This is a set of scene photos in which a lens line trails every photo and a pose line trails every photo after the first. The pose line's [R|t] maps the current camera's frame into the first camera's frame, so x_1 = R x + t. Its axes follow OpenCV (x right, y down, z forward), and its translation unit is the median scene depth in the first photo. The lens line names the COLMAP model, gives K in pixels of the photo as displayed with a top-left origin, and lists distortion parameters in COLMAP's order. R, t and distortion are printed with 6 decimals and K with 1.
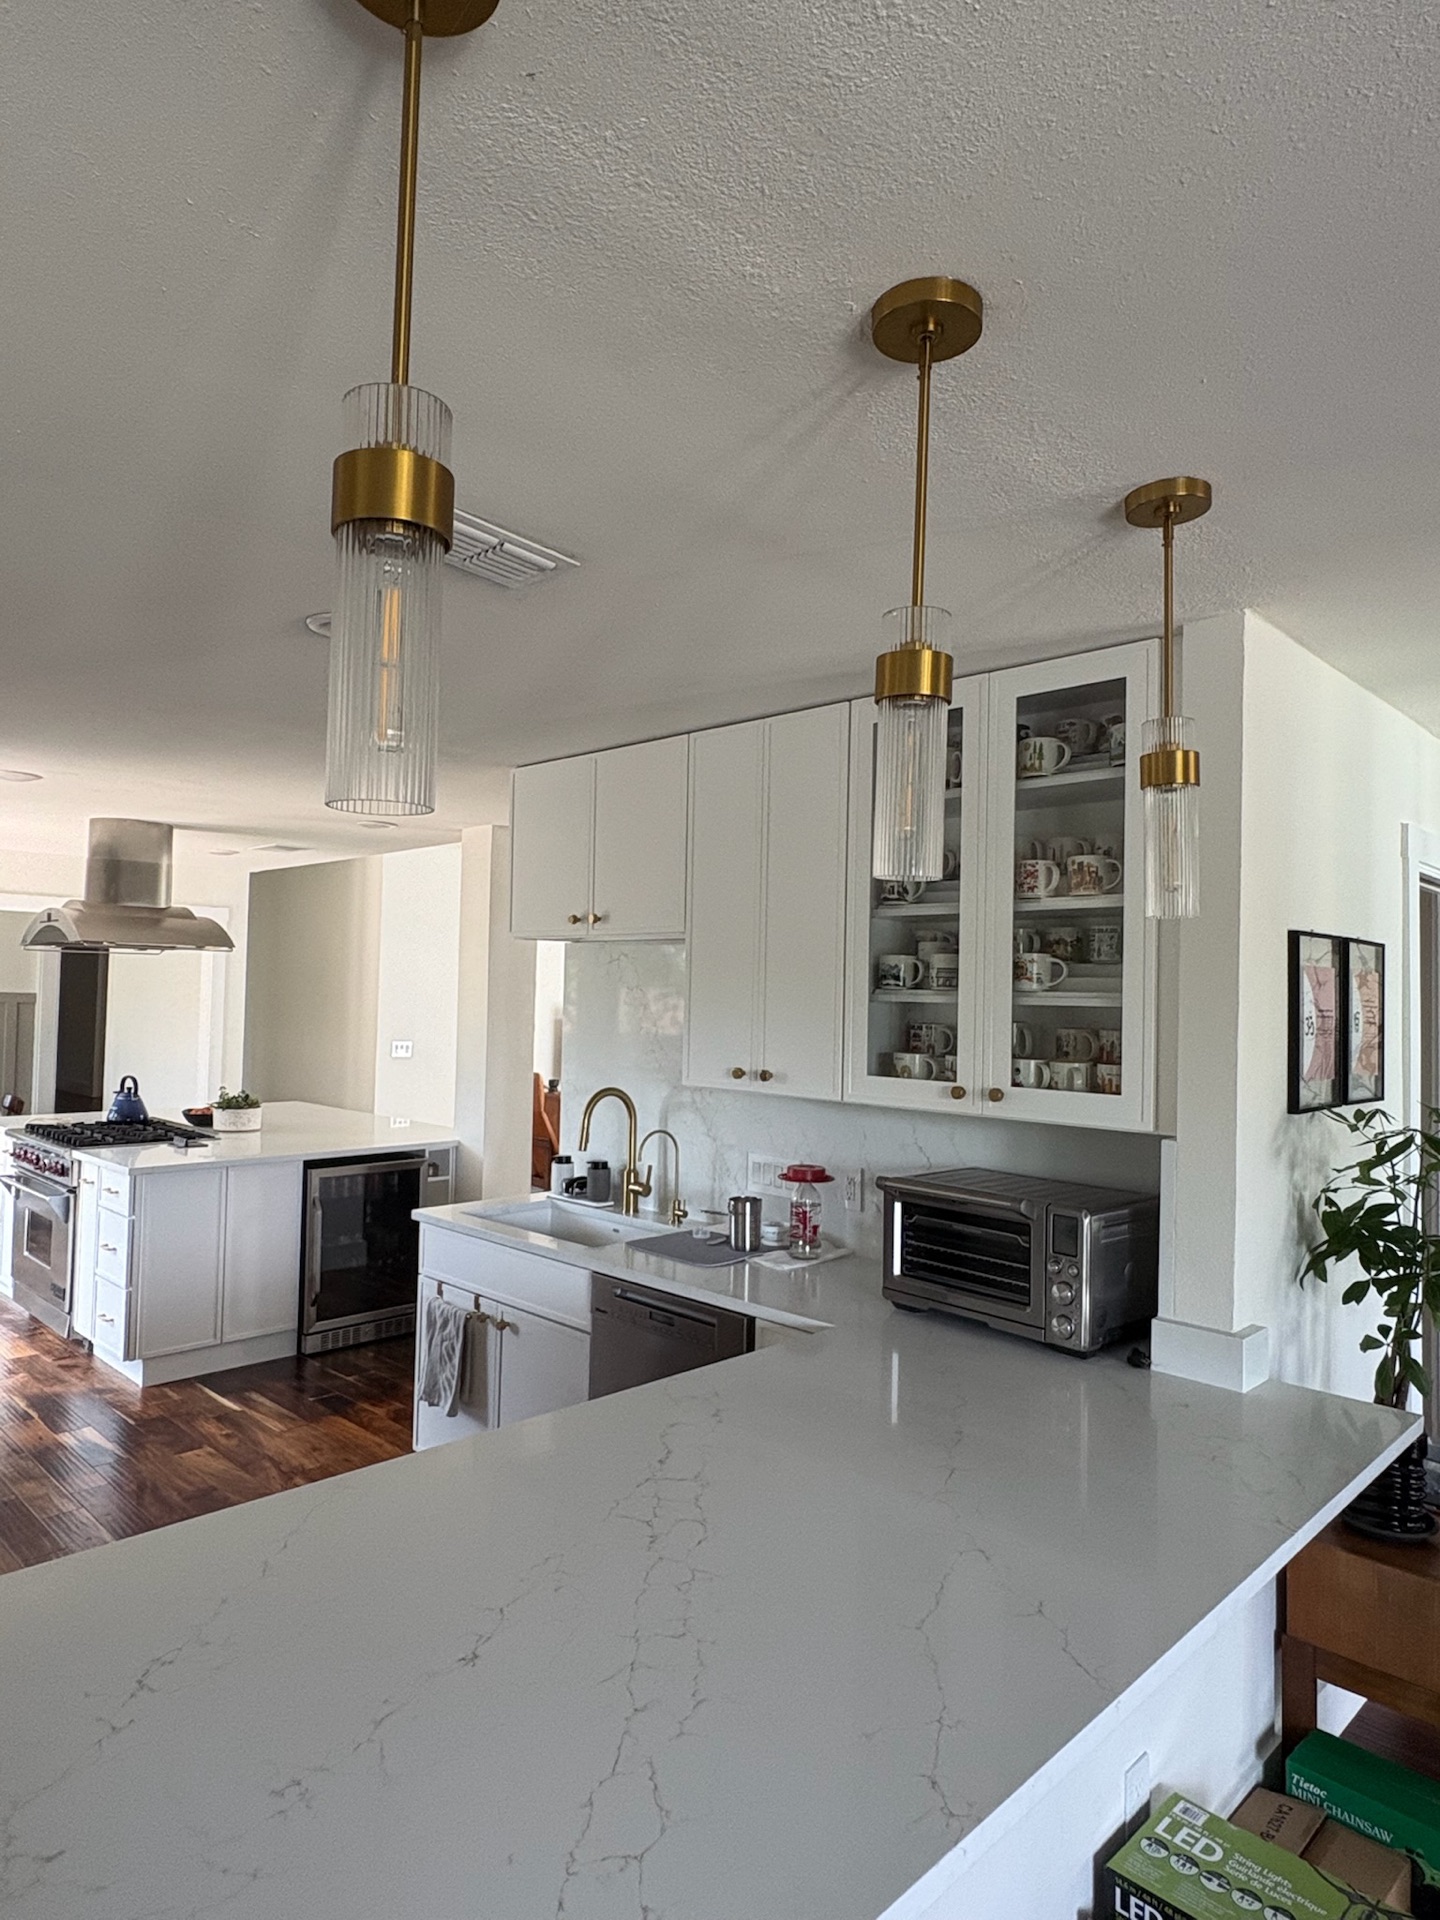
lens RADIAL K [[1160.6, 0, 720.0], [0, 1160.6, 960.0], [0, 0, 1]] dist [0.004824, 0.000957]
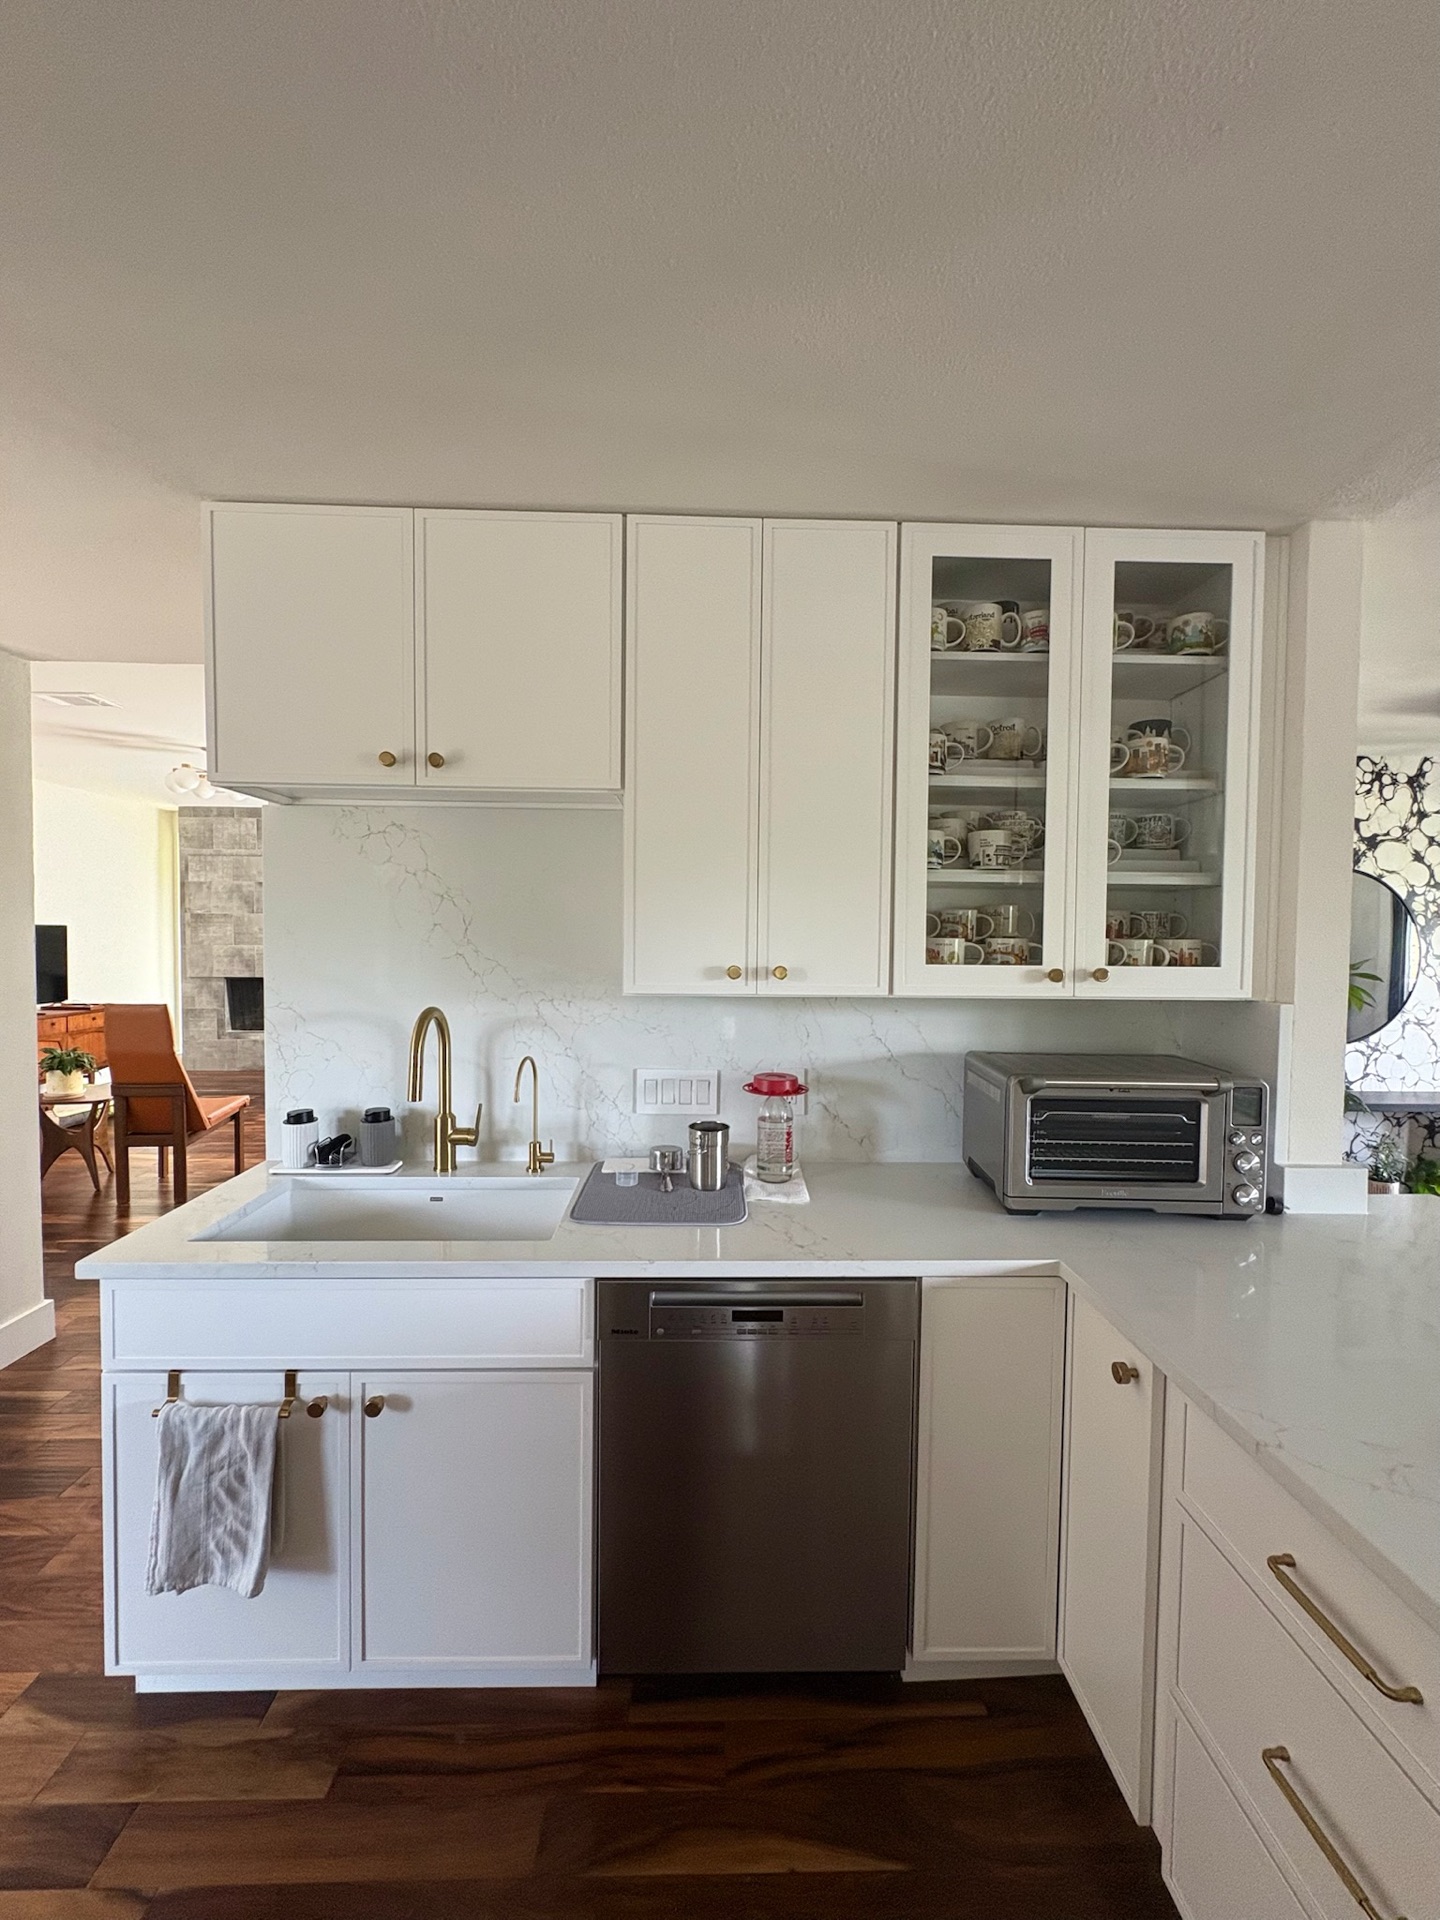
lens RADIAL K [[767.4, 0, 724.3], [0, 767.4, 956.7], [0, 0, 1]] dist [0.001450, 0.000345]
pose [[0.693845, -0.039843, 0.719021, -0.355723], [-0.016904, 0.997292, 0.071575, 0.048359], [-0.719926, -0.061816, 0.691293, 0.628417]]
